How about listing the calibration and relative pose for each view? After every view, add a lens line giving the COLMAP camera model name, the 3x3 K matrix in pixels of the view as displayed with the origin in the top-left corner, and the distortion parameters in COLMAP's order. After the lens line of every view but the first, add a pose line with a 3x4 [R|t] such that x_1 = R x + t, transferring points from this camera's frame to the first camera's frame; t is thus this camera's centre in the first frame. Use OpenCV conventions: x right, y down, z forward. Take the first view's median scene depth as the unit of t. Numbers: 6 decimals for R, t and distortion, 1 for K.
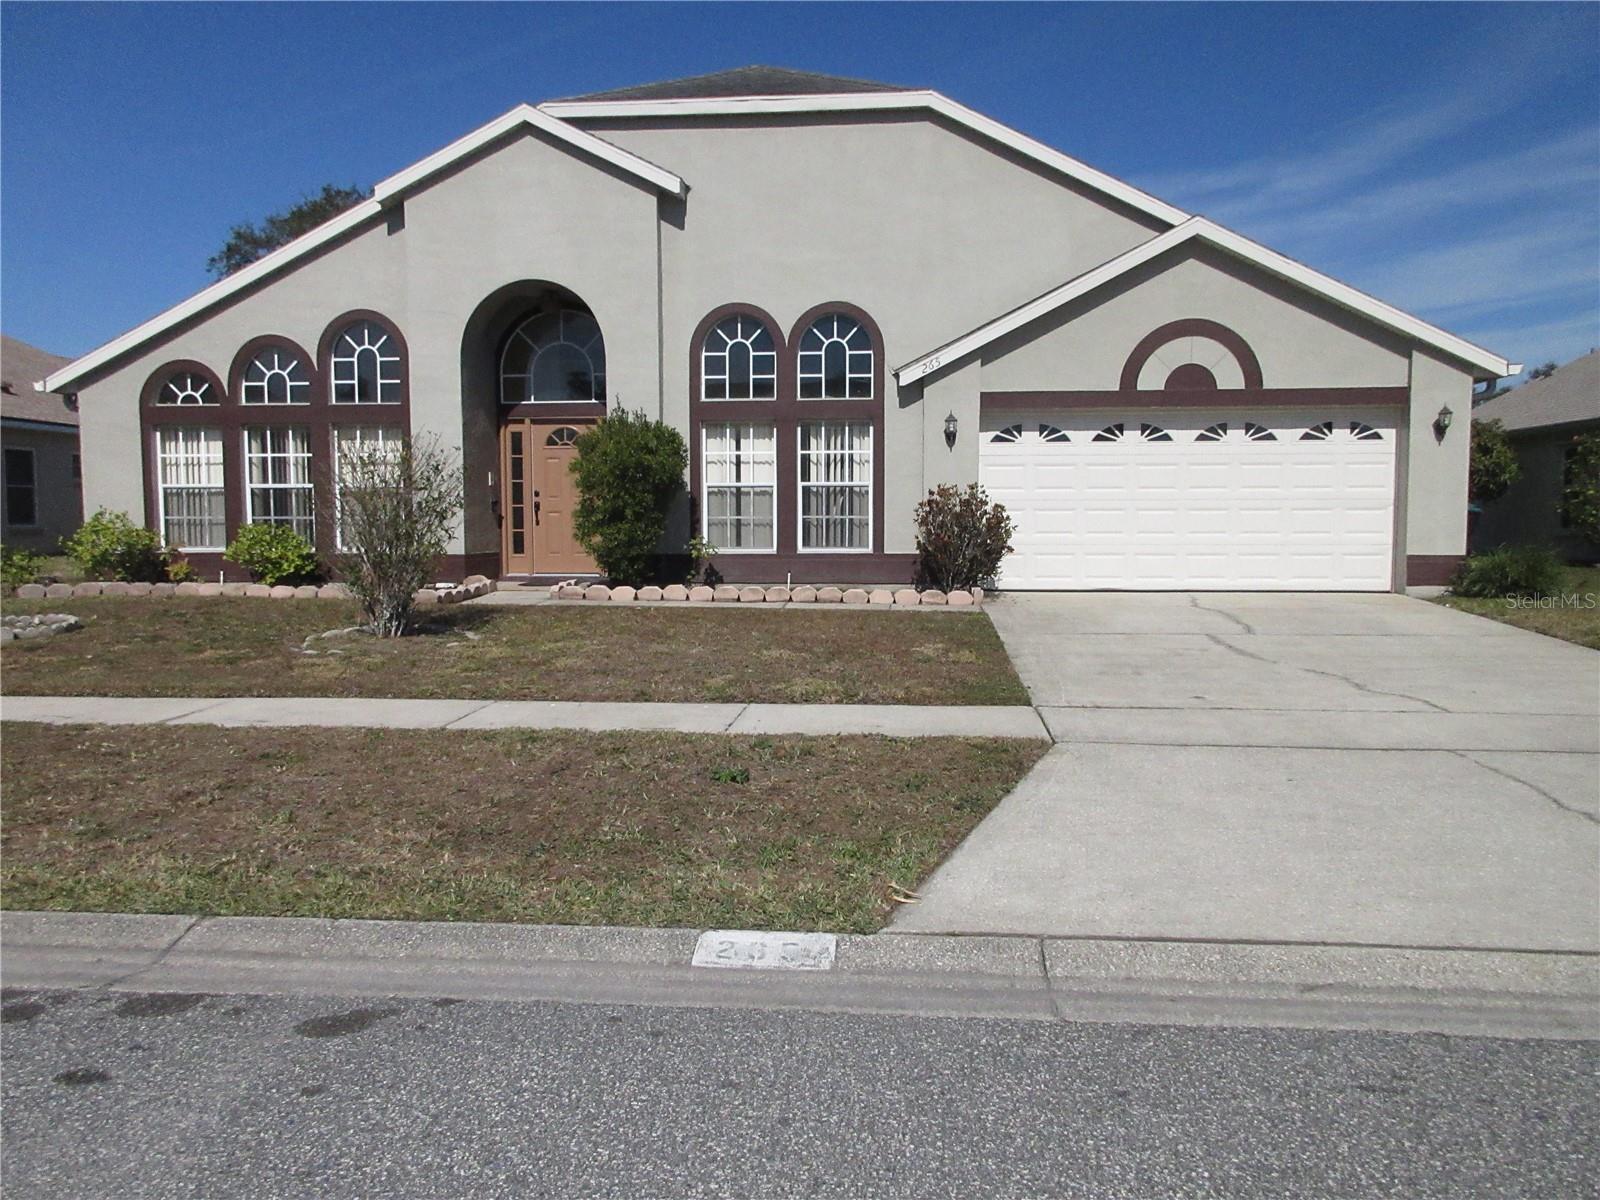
lens RADIAL K [[1205.3, 0, 795.2], [0, 1205.3, 603.0], [0, 0, 1]] dist [0.028519, -0.007998]
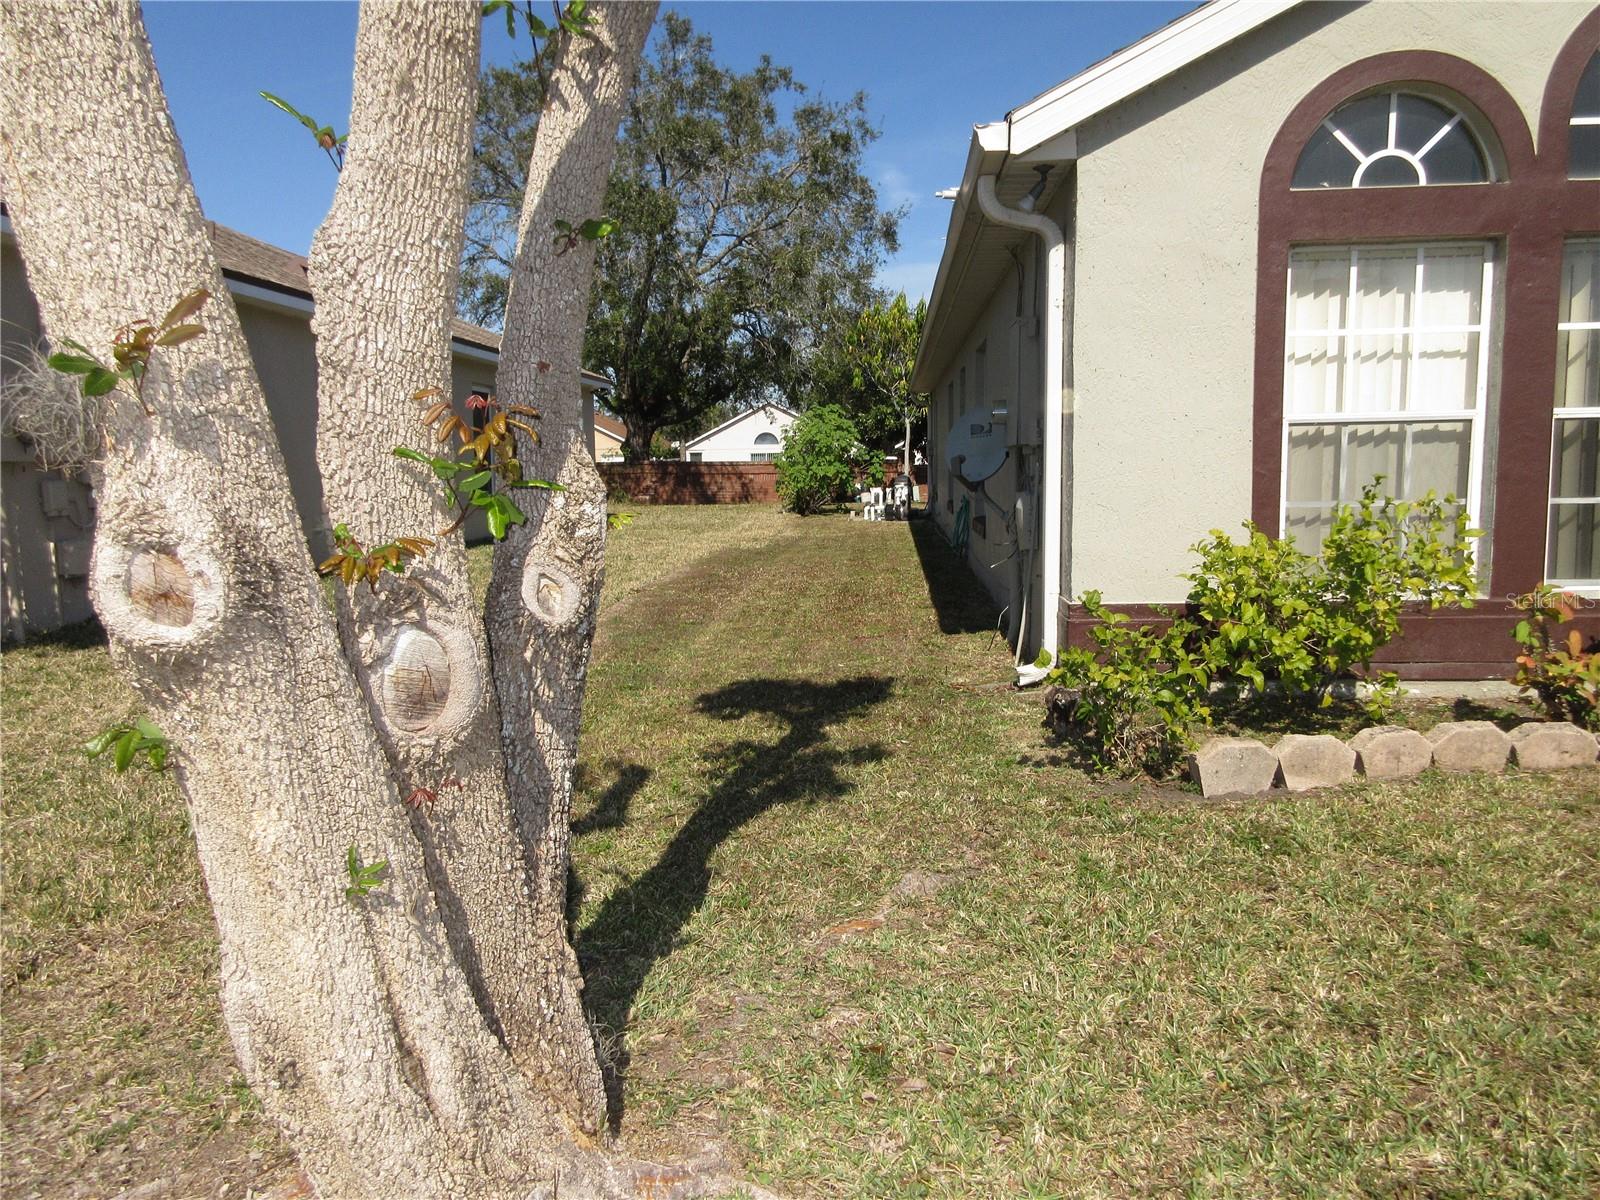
lens RADIAL K [[1205.3, 0, 790.5], [0, 1205.3, 600.2], [0, 0, 1]] dist [0.028519, -0.007998]
pose [[0.999509, -0.019248, 0.024730, -0.725736], [0.018366, 0.999204, 0.035417, -0.061873], [-0.025392, -0.034945, 0.999067, 0.683744]]
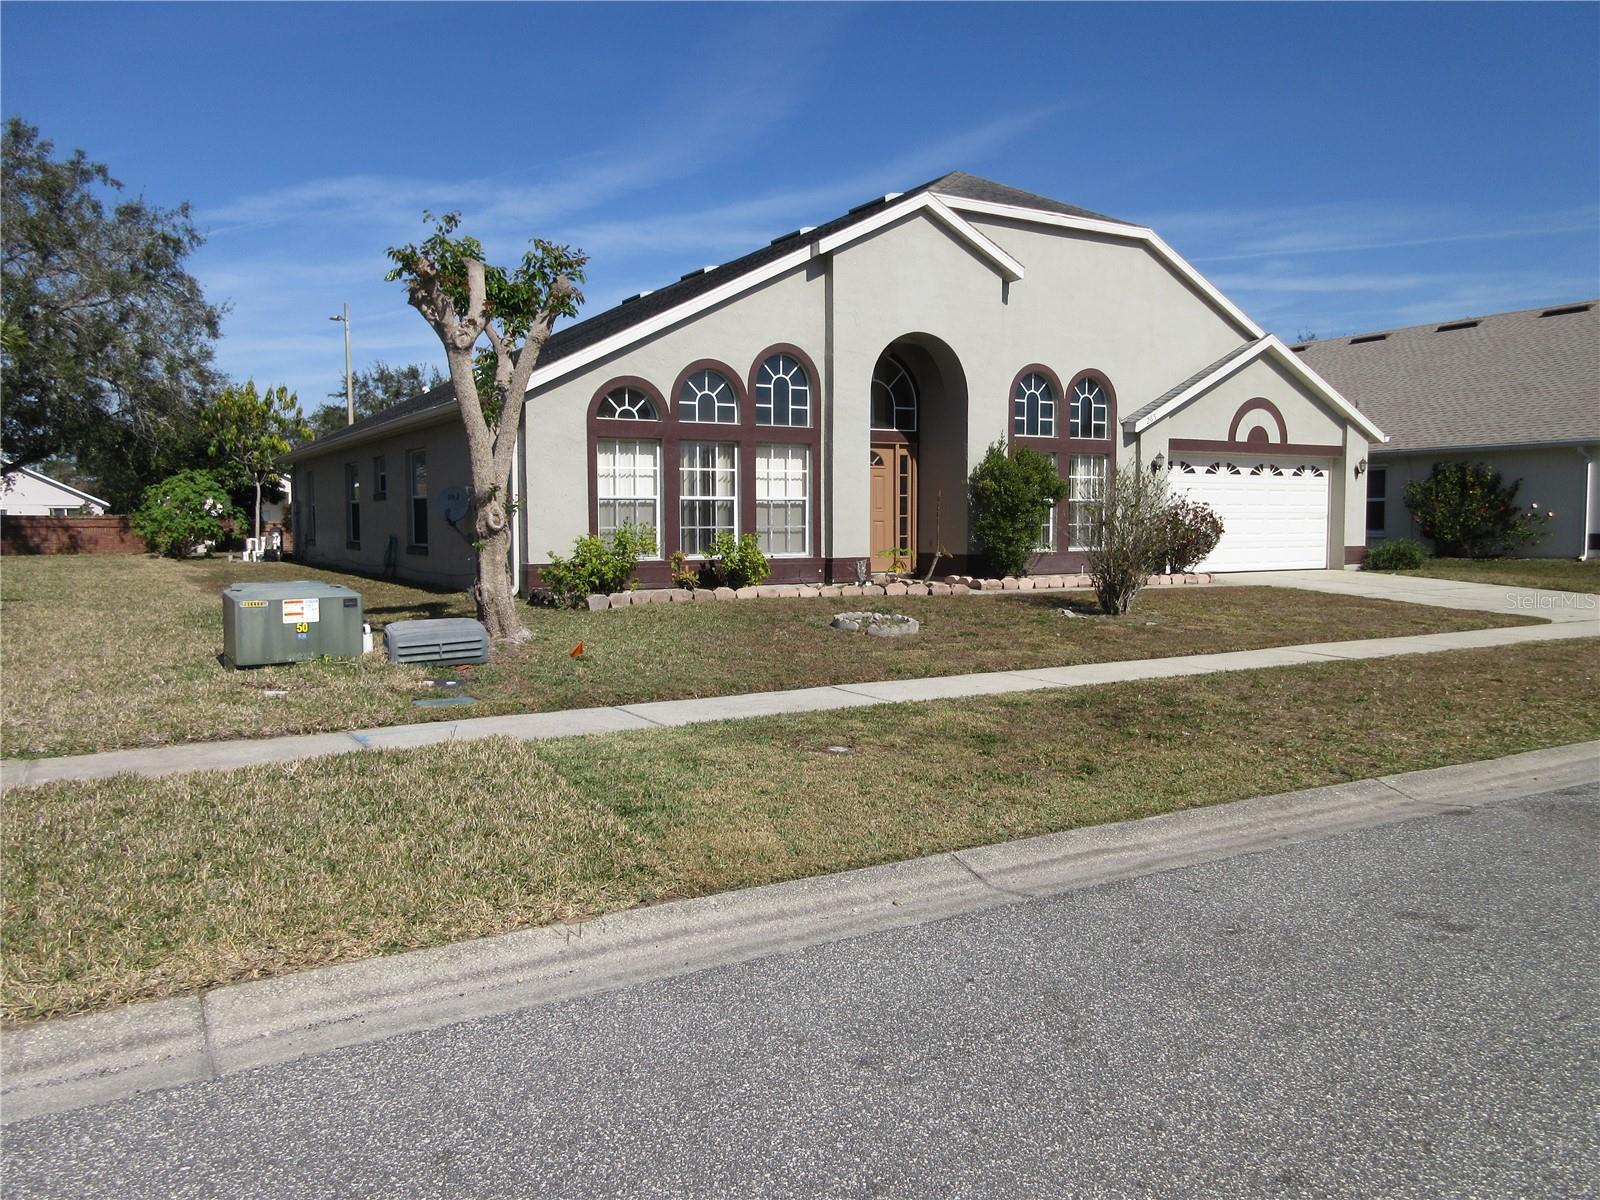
lens RADIAL K [[1205.3, 0, 786.6], [0, 1205.3, 596.2], [0, 0, 1]] dist [0.028519, -0.007998]
pose [[0.803773, -0.038192, 0.593709, -1.064530], [0.048393, 0.998828, -0.001262, -0.005151], [-0.592964, 0.029746, 0.804679, 0.103971]]
